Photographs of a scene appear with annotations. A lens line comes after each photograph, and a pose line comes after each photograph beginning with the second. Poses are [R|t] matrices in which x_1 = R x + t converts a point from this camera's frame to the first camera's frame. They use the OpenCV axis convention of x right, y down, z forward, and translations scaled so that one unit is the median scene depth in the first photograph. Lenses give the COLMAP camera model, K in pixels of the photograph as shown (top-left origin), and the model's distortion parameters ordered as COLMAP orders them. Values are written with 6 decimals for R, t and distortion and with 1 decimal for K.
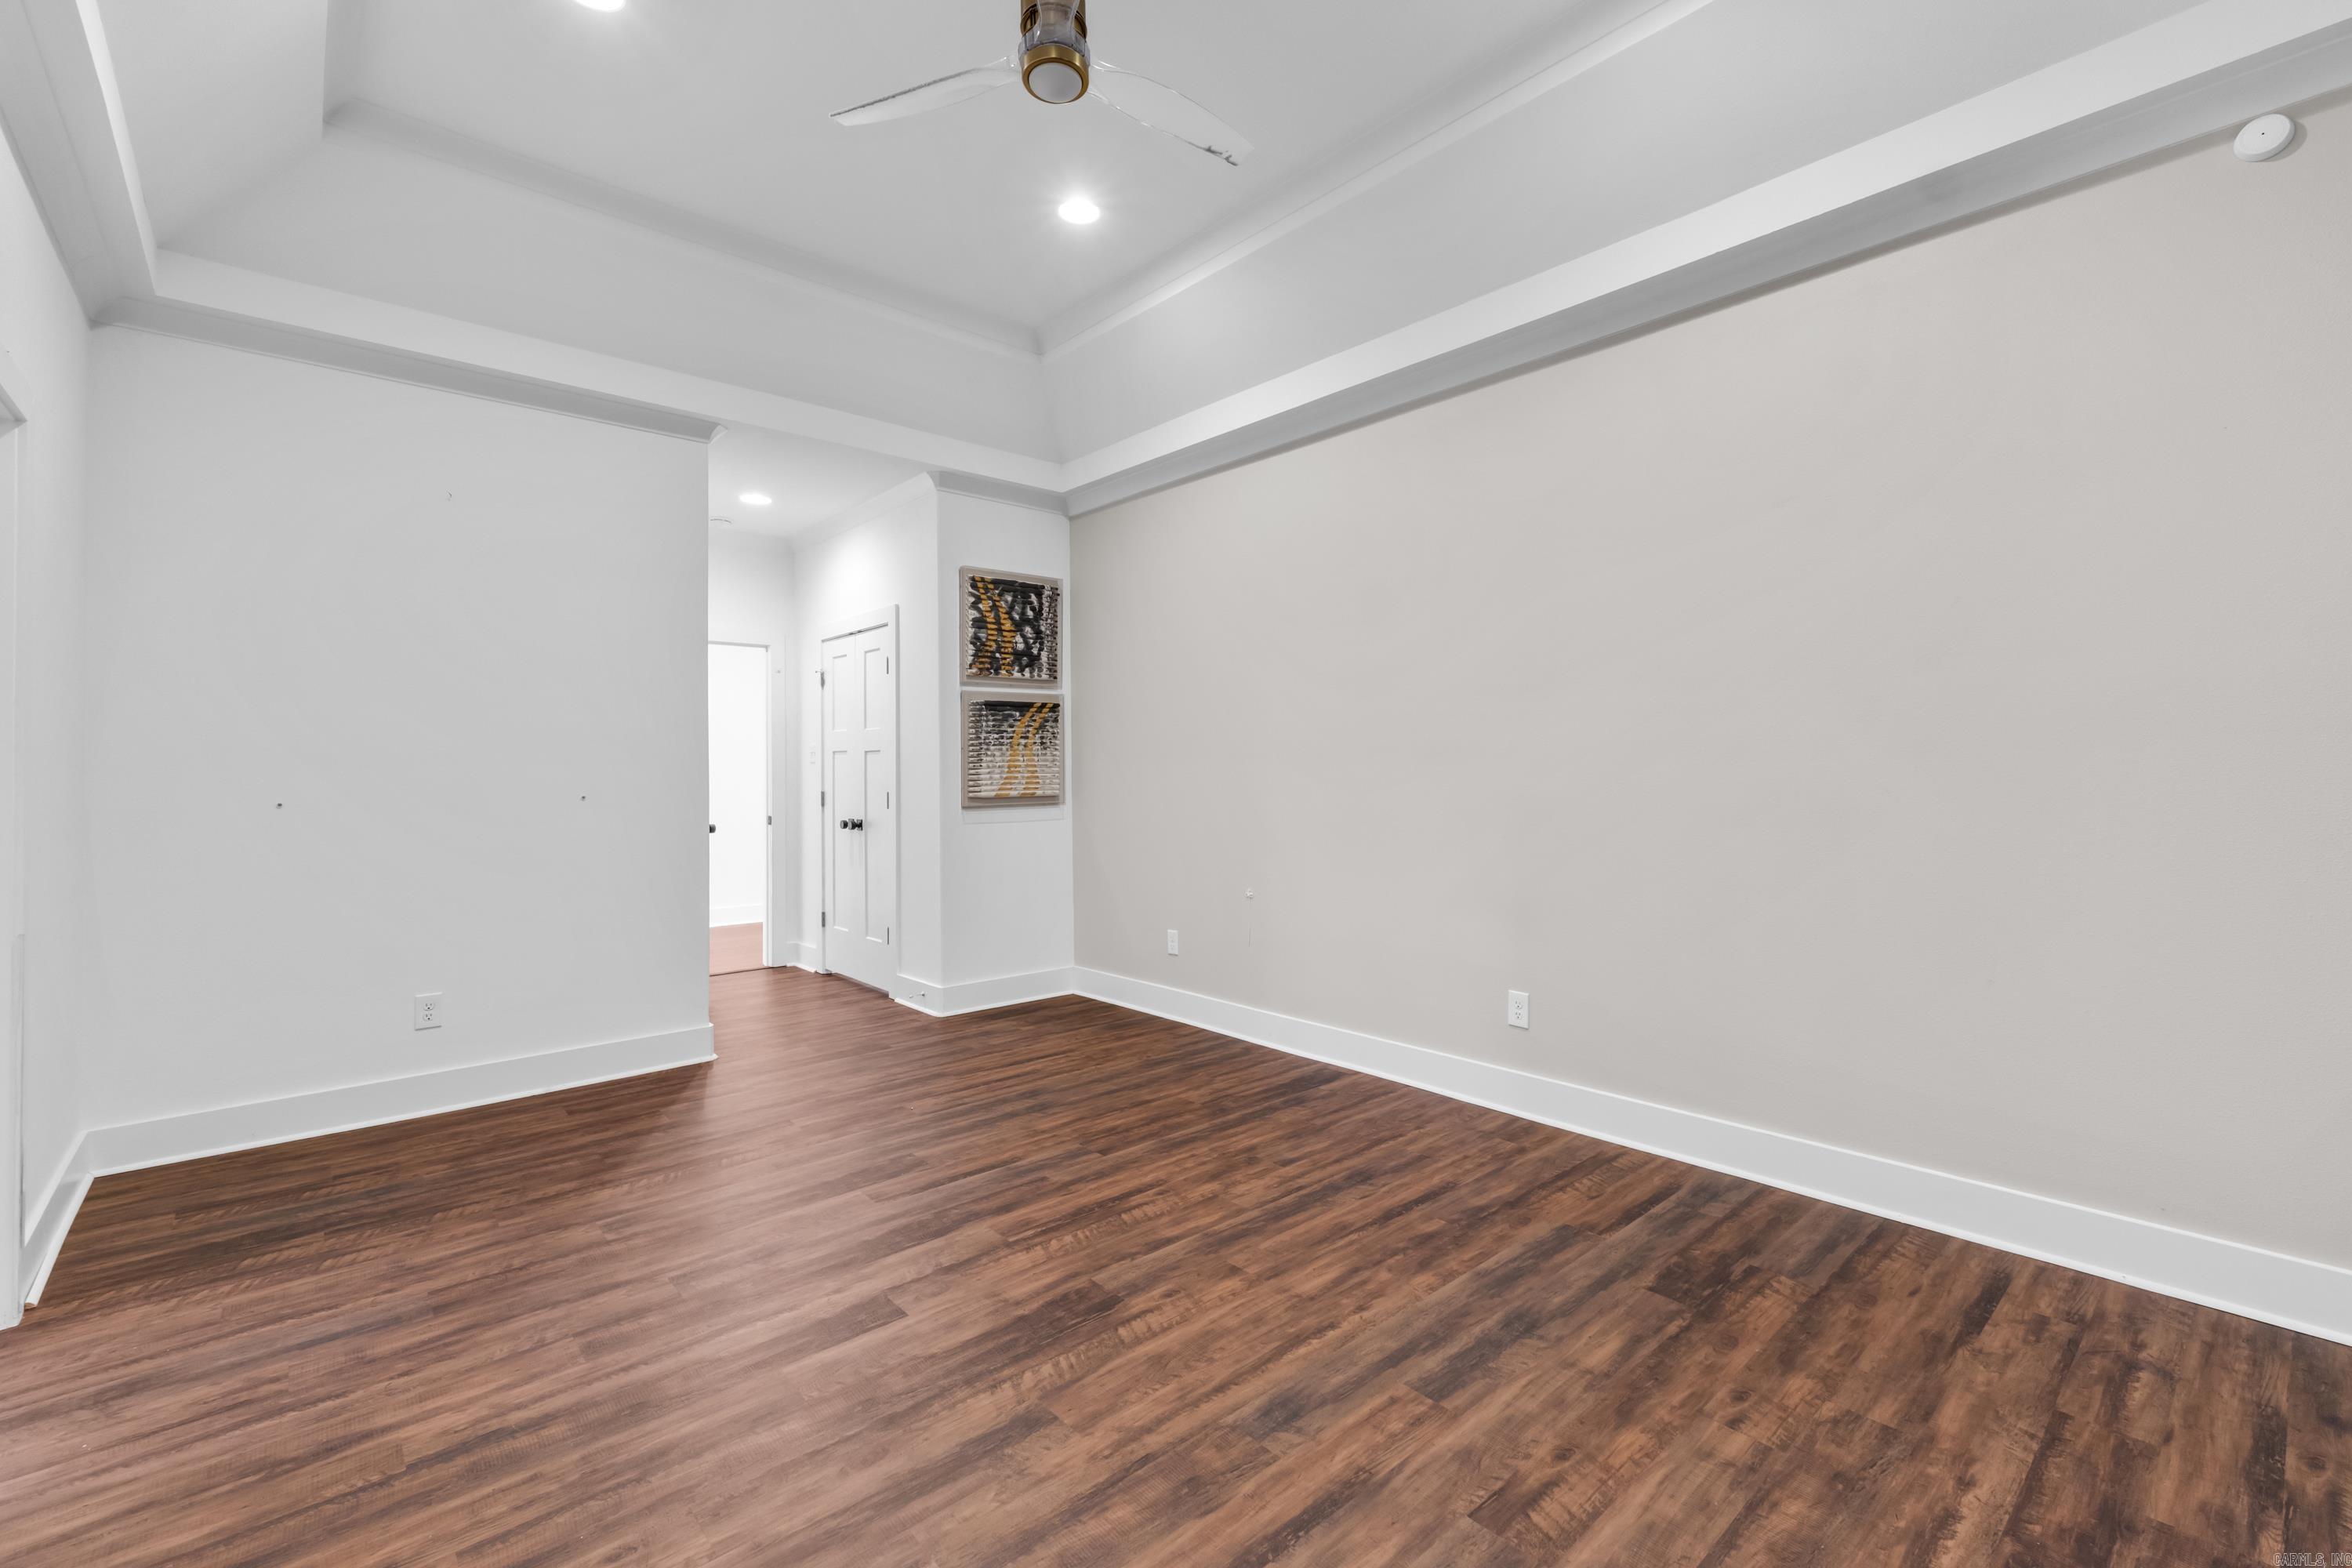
lens RADIAL K [[994.3, 0, 1175.9], [0, 994.3, 779.1], [0, 0, 1]] dist [0.004328, -0.000942]
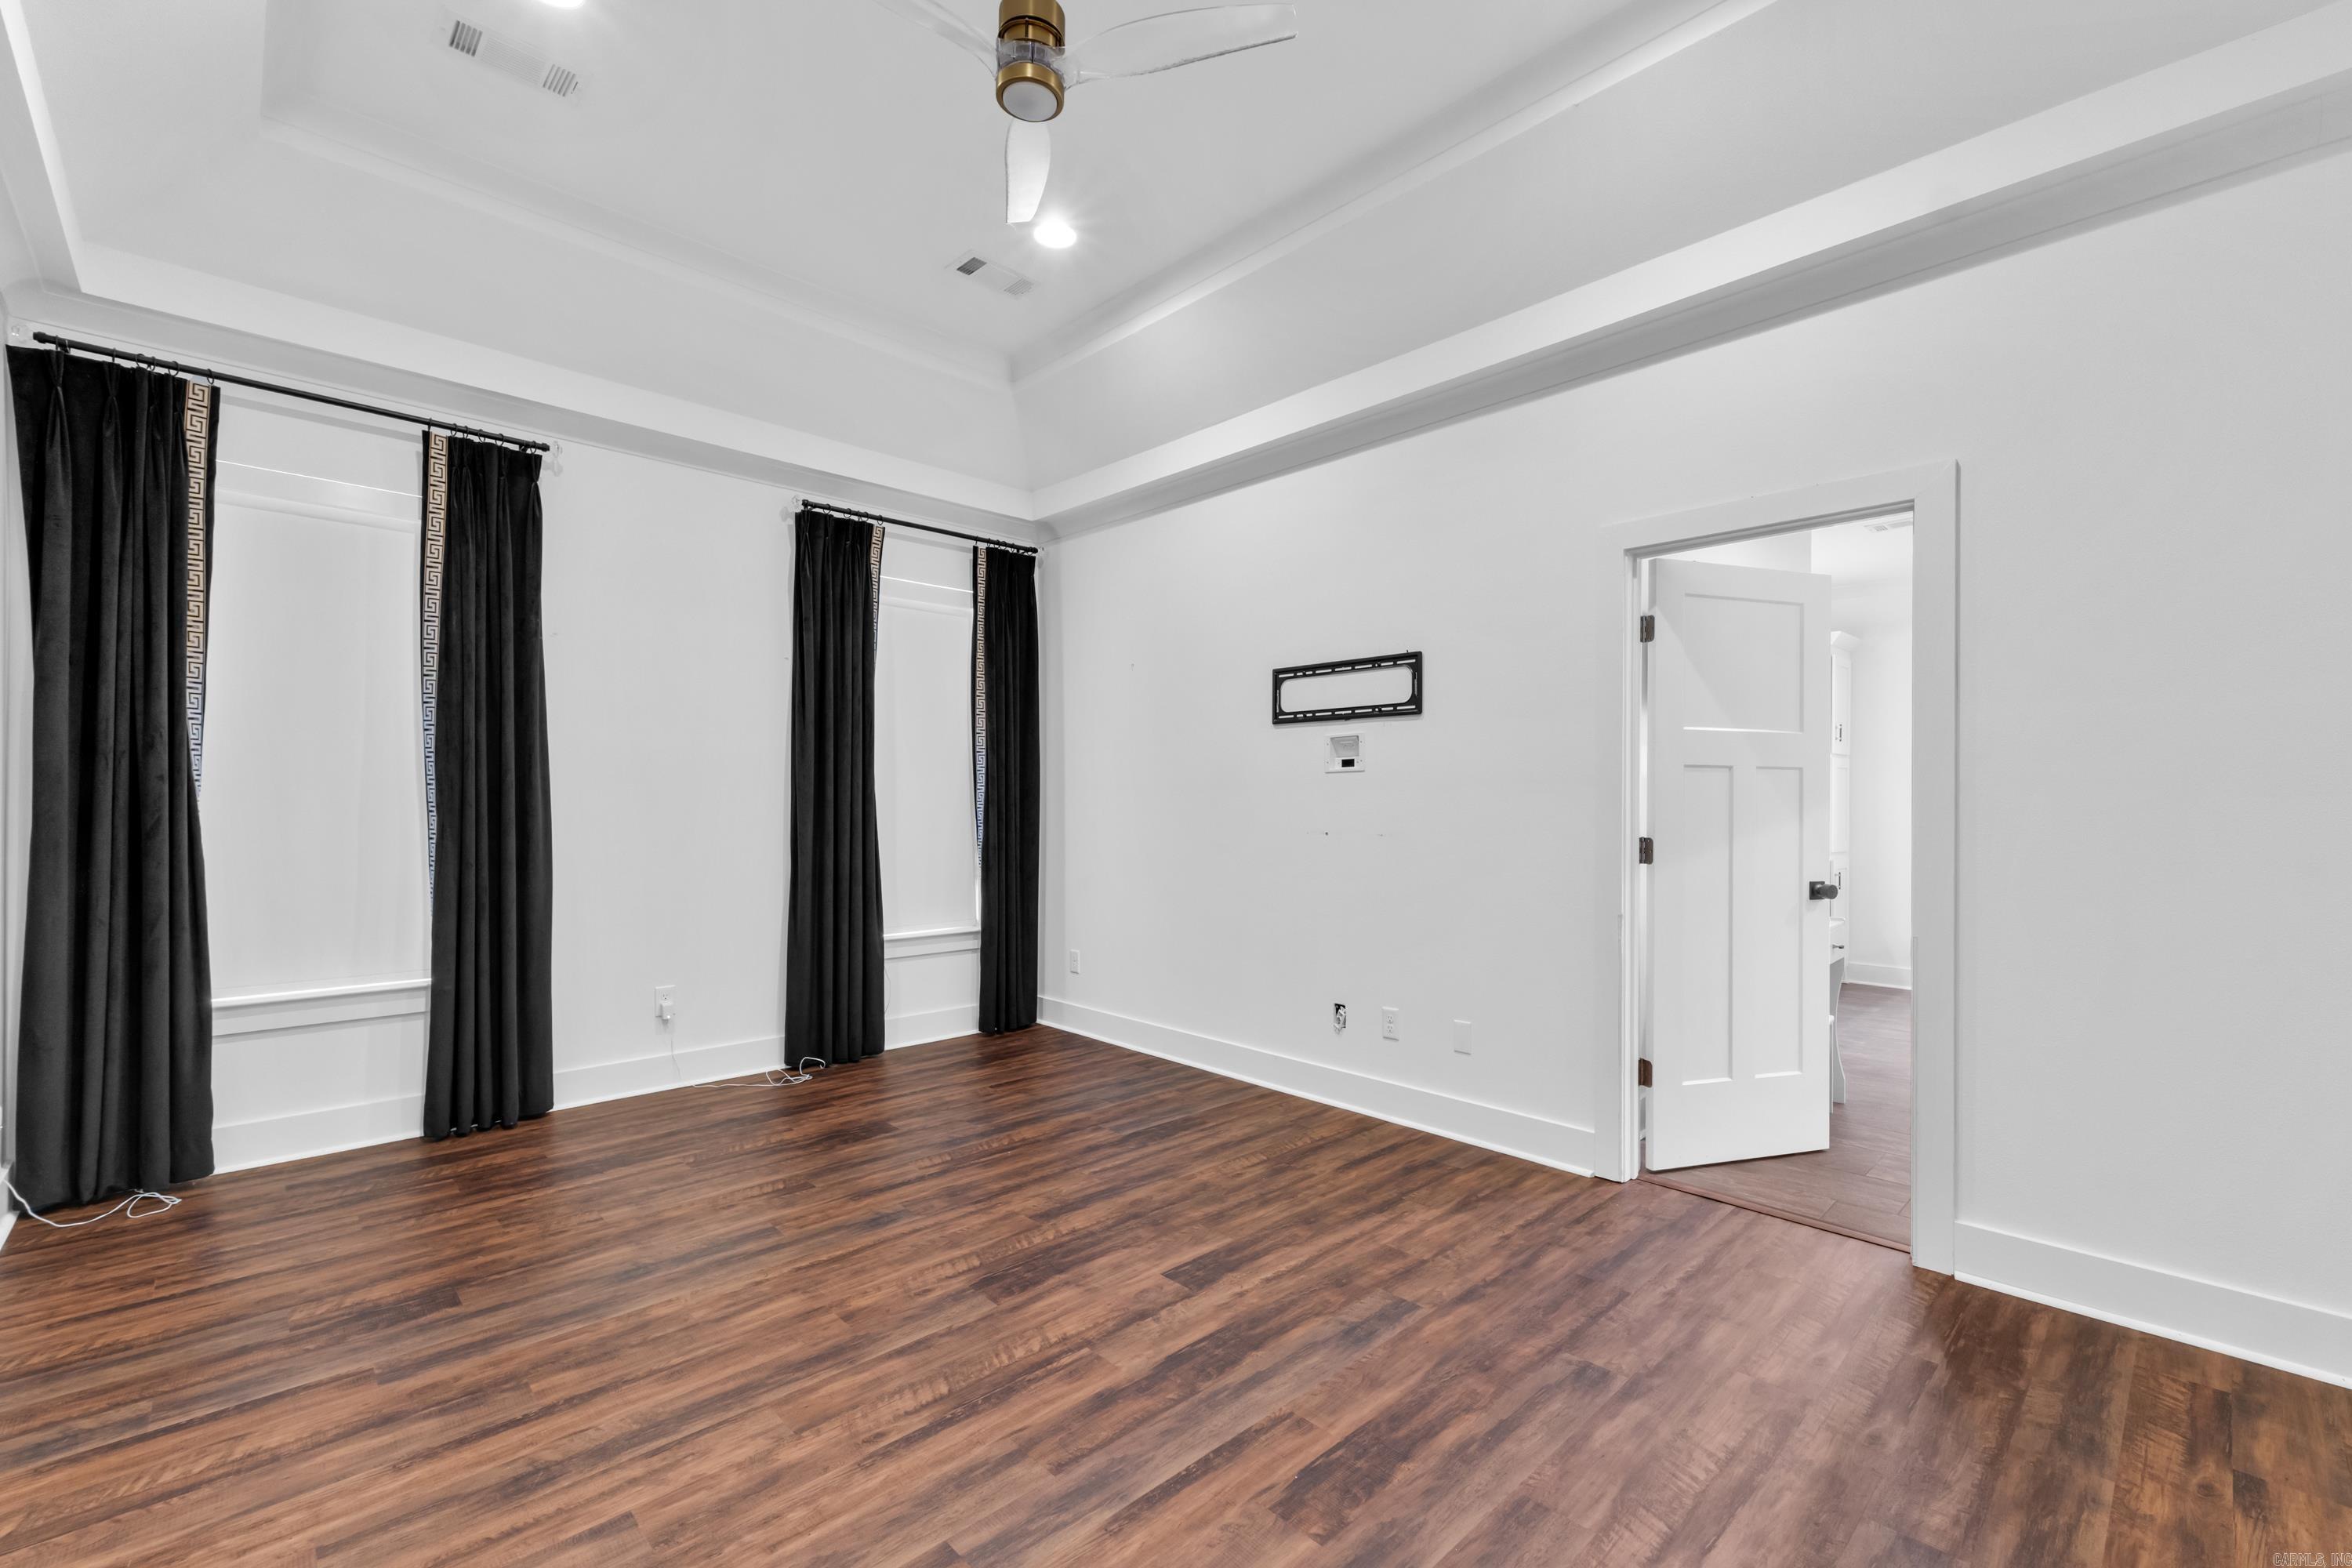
lens RADIAL K [[994.3, 0, 1175.5], [0, 994.3, 790.0], [0, 0, 1]] dist [0.004328, -0.000942]
pose [[-0.999311, 0.005351, -0.036714, -0.231896], [0.005413, 0.999984, -0.001612, -0.018223], [0.036705, -0.001809, -0.999325, 2.021434]]
